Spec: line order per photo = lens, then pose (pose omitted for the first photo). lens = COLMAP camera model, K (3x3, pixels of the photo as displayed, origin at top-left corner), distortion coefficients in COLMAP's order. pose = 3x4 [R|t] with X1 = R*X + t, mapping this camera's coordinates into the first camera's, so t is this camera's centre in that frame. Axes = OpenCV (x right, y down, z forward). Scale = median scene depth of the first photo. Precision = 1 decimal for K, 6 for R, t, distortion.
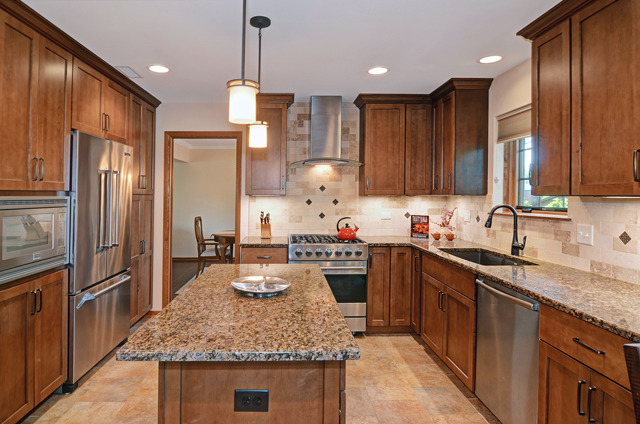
lens RADIAL K [[318.5, 0, 318.4], [0, 318.5, 219.3], [0, 0, 1]] dist [-0.017572, -0.000020]
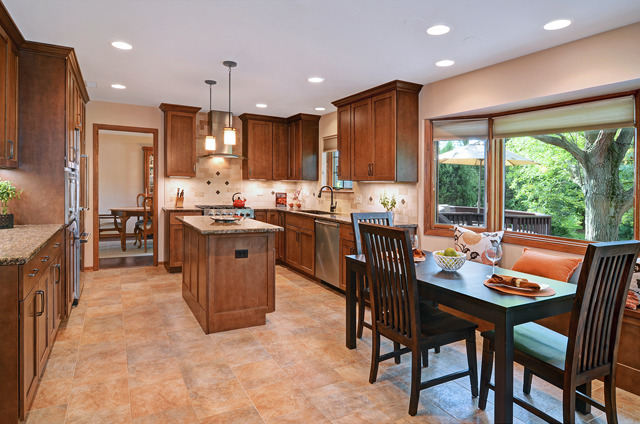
lens RADIAL K [[318.5, 0, 318.4], [0, 318.5, 219.3], [0, 0, 1]] dist [-0.017572, -0.000020]
pose [[0.880105, -0.028839, 0.473903, -0.325006], [0.011575, 0.999160, 0.039306, 0.070124], [-0.474638, -0.029108, 0.879700, -0.585458]]
